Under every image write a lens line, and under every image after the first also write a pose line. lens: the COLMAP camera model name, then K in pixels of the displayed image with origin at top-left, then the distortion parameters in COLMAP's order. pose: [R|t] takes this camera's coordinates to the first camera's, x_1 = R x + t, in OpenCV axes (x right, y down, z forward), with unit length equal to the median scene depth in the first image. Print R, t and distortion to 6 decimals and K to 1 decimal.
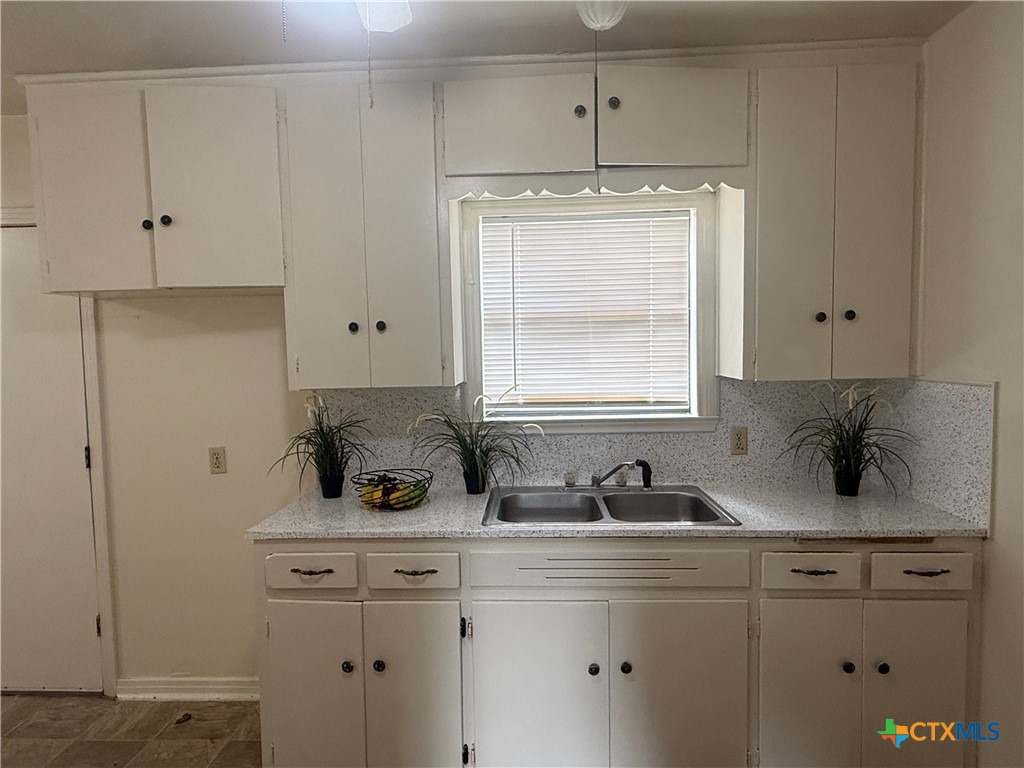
lens RADIAL K [[582.0, 0, 512.0], [0, 582.0, 384.0], [0, 0, 1]] dist [0.000411, 0.000203]
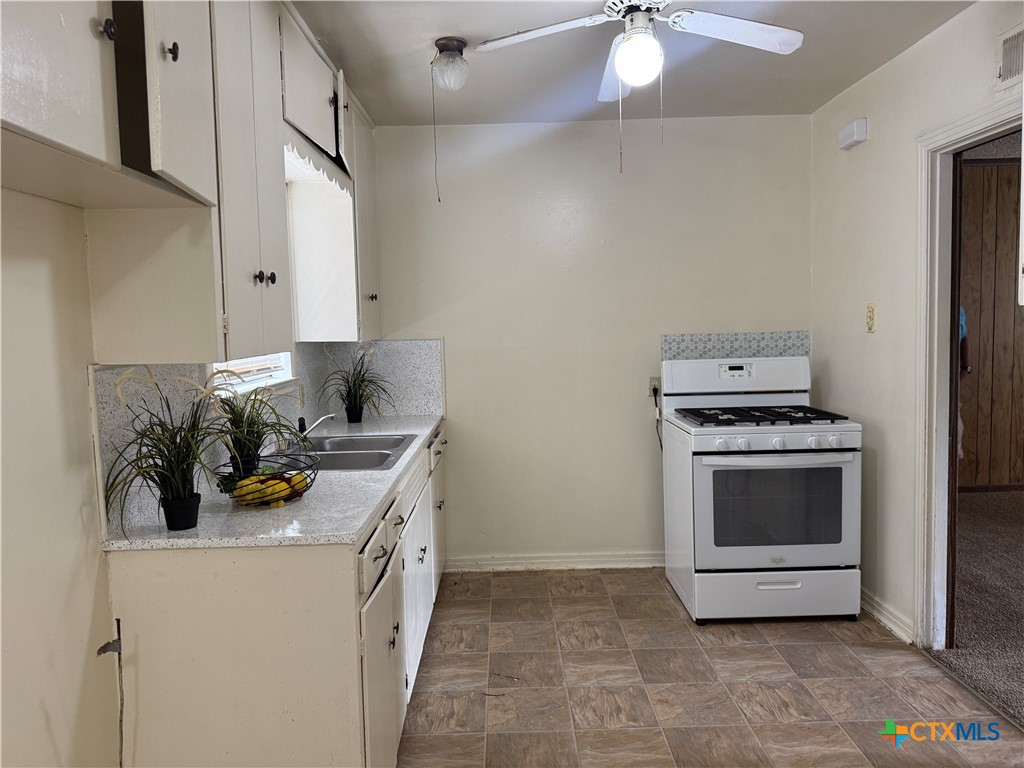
lens RADIAL K [[731.4, 0, 512.0], [0, 731.4, 384.0], [0, 0, 1]] dist [0.000087, -0.000039]
pose [[-0.052549, -0.065914, 0.996441, -1.384614], [0.076424, 0.994628, 0.069825, 0.000051], [-0.995690, 0.079821, -0.047229, 0.777087]]
